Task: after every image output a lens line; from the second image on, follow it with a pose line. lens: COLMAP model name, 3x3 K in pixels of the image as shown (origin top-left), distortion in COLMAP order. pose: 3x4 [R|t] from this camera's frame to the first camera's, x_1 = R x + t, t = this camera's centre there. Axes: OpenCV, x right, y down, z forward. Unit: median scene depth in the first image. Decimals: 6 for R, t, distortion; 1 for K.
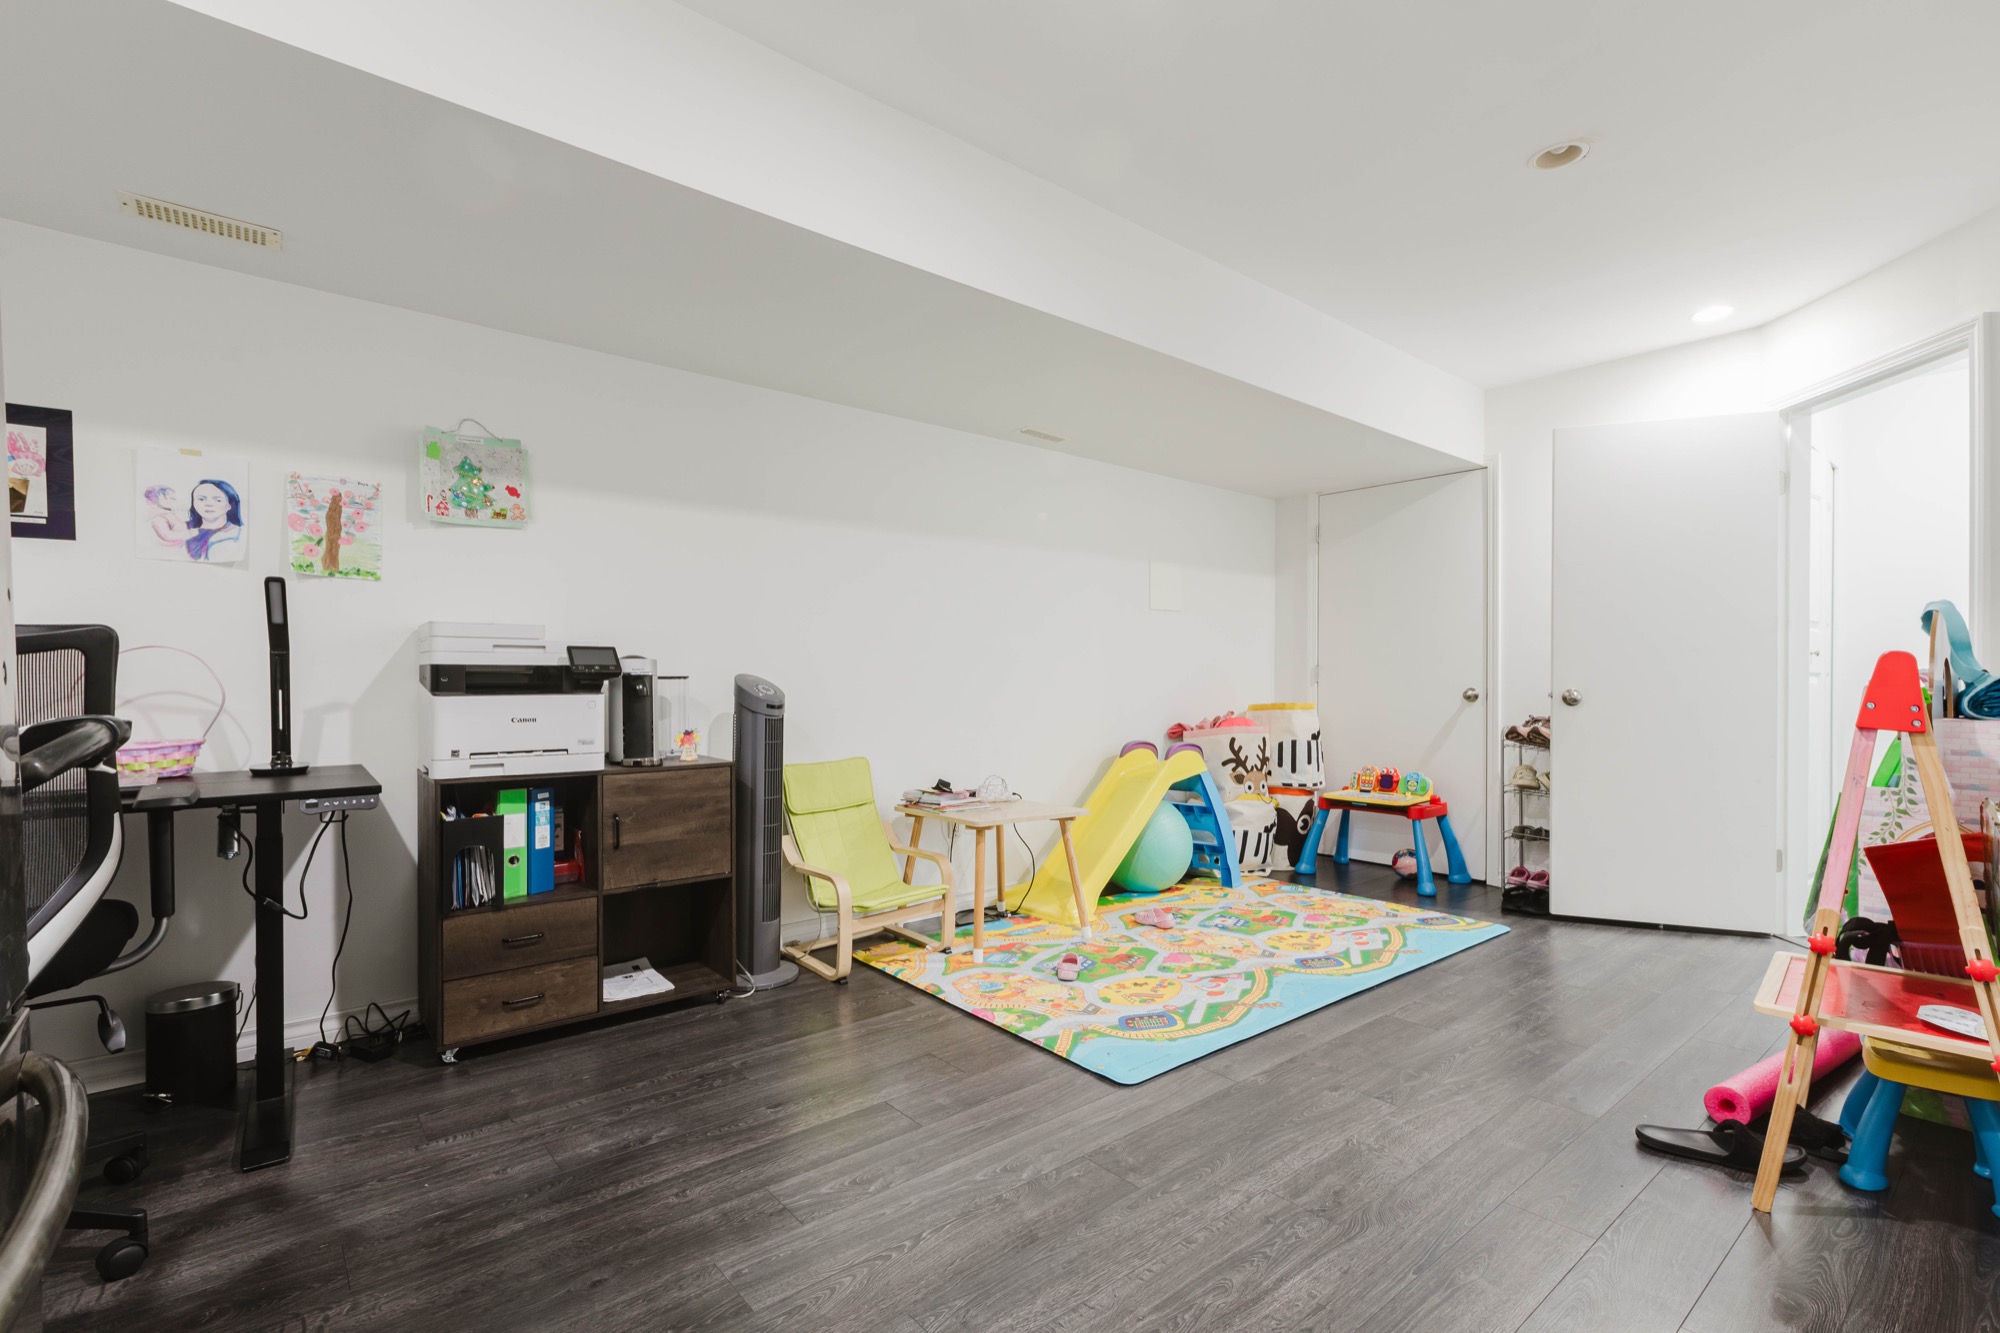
lens RADIAL K [[908.1, 0, 1006.7], [0, 908.1, 676.2], [0, 0, 1]] dist [0.004160, -0.001741]
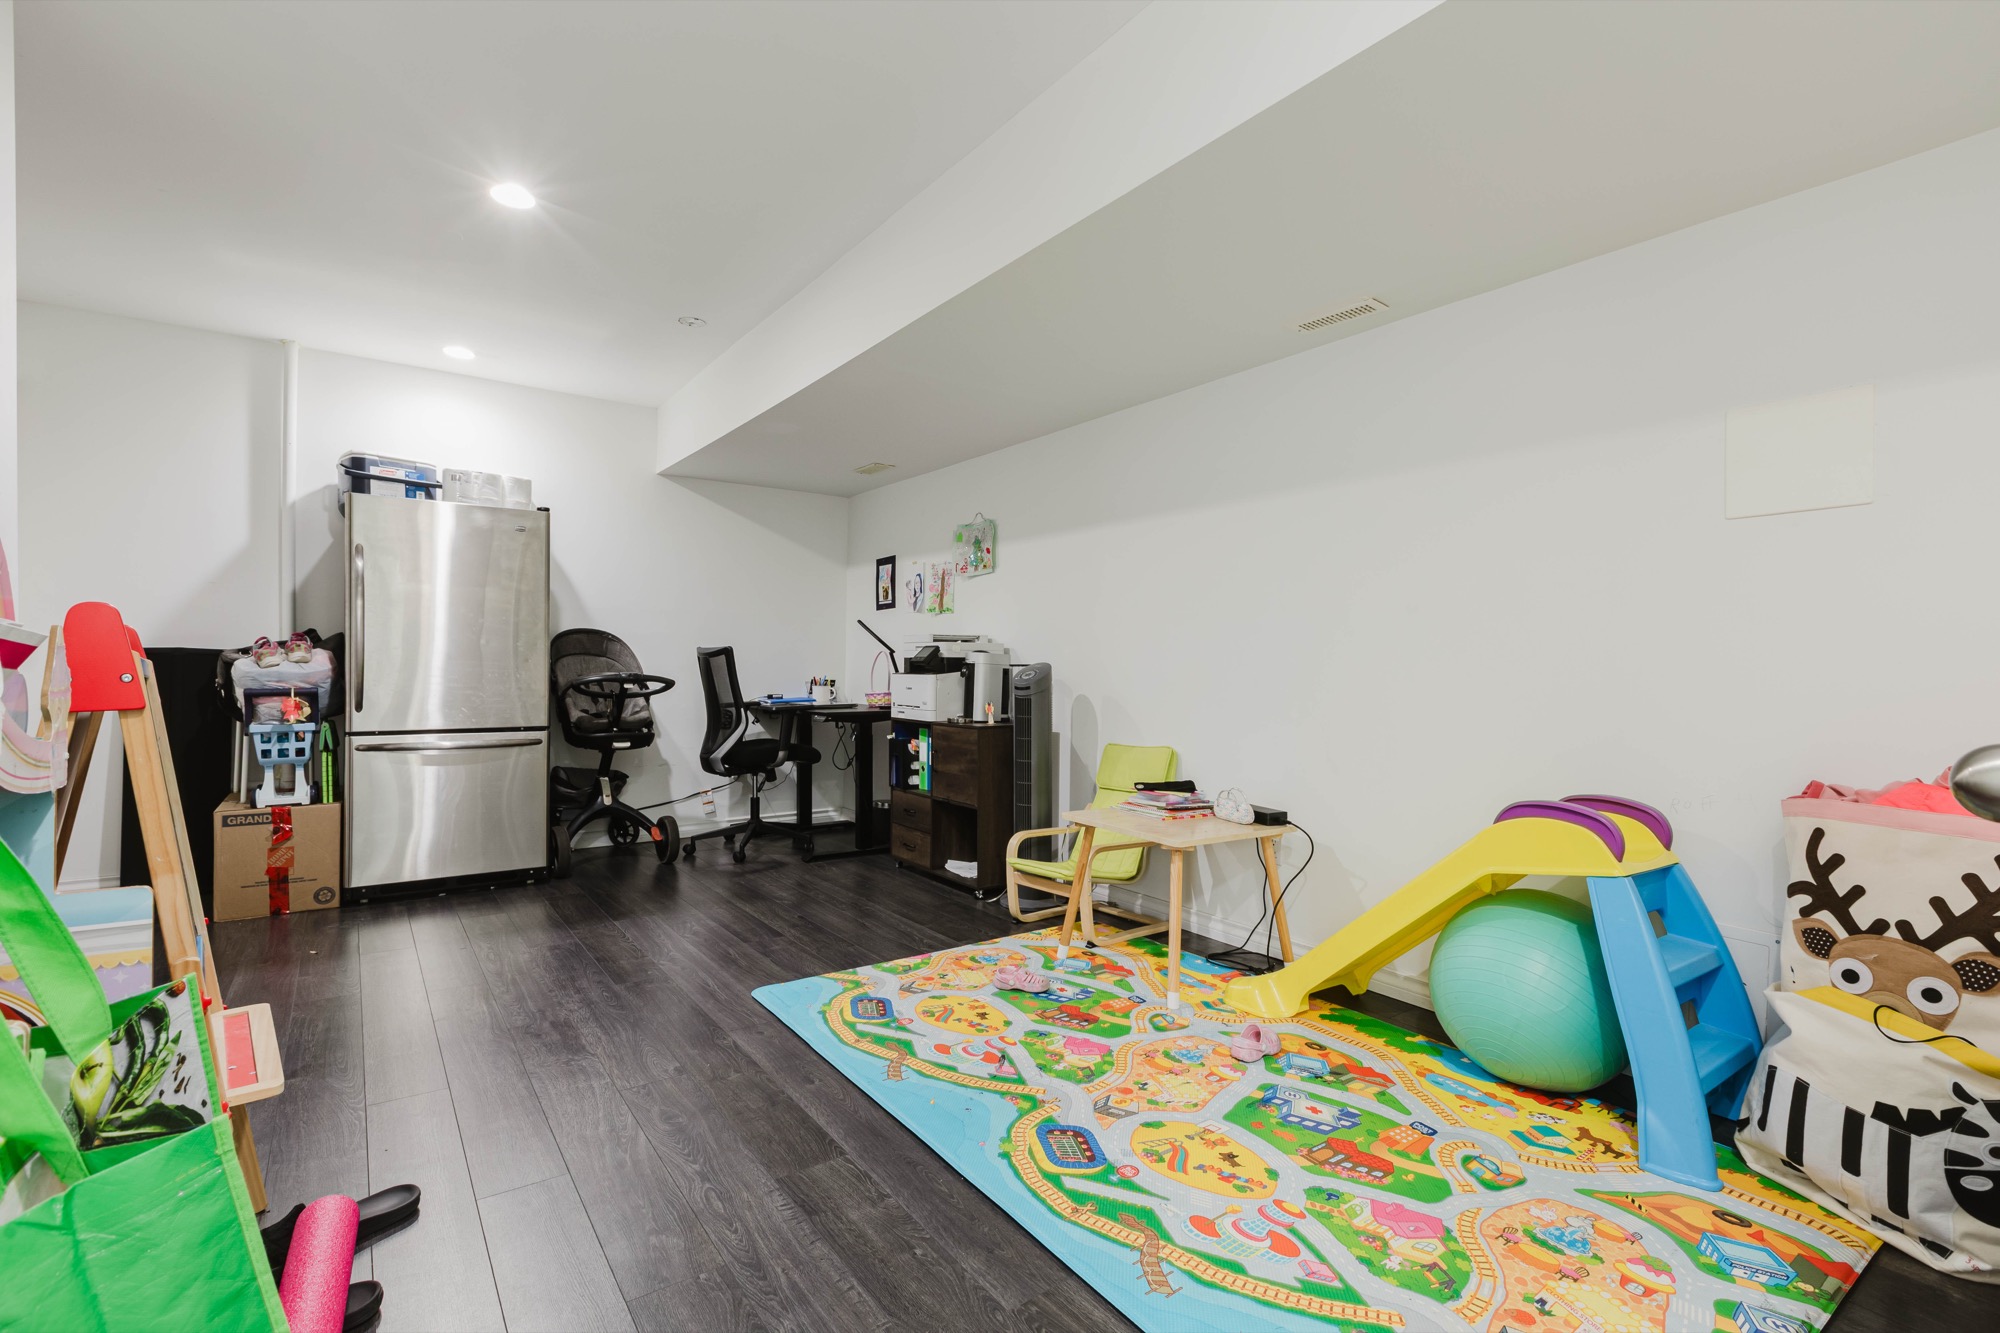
lens RADIAL K [[908.1, 0, 1005.7], [0, 908.1, 668.4], [0, 0, 1]] dist [0.004160, -0.001741]
pose [[-0.070012, 0.001076, -0.997546, 0.927798], [-0.006001, 0.999981, 0.001499, 0.004028], [0.997528, 0.006091, -0.070005, 0.988757]]
